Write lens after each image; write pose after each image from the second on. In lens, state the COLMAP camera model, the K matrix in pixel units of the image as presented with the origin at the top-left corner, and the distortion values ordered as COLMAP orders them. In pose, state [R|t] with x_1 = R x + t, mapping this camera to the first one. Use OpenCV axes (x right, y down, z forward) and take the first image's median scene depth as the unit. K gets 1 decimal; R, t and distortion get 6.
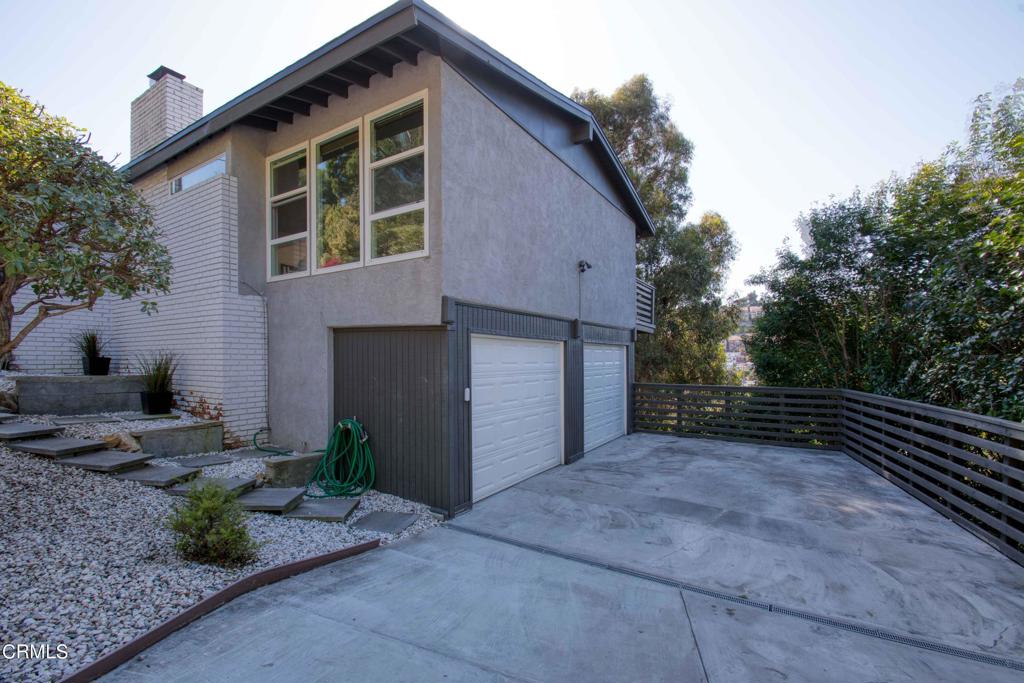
lens RADIAL K [[449.9, 0, 512.0], [0, 449.9, 354.9], [0, 0, 1]] dist [-0.007930, -0.003770]
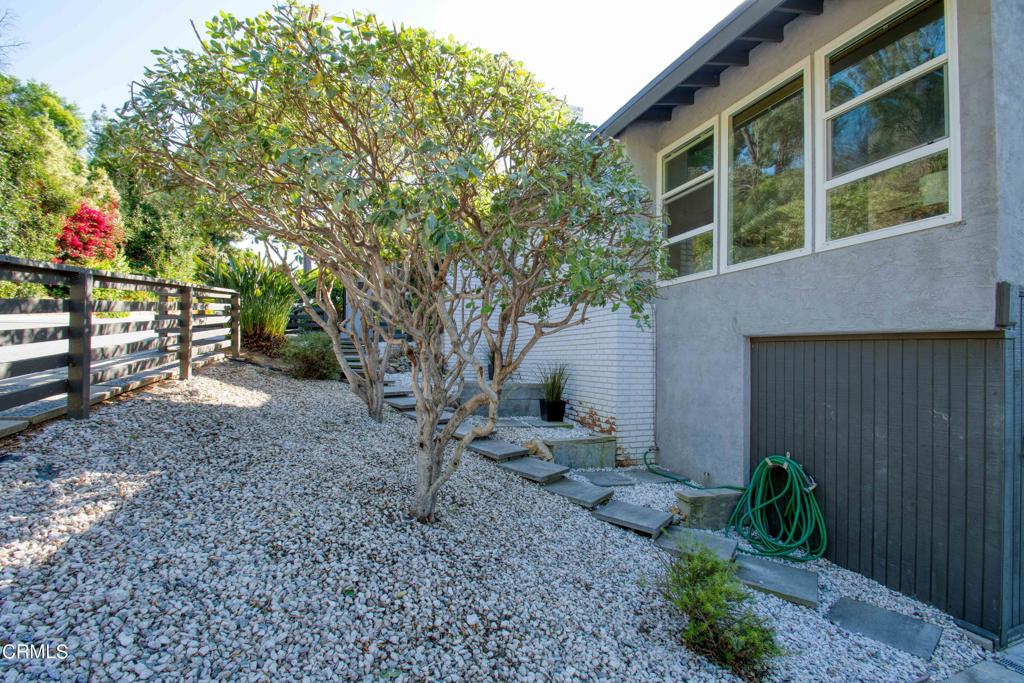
lens RADIAL K [[449.9, 0, 511.0], [0, 449.9, 356.9], [0, 0, 1]] dist [-0.007930, -0.003770]
pose [[0.799109, 0.010233, -0.601099, -0.251539], [-0.016971, 0.999841, -0.005541, -0.012214], [0.600947, 0.014630, 0.799155, 0.099500]]
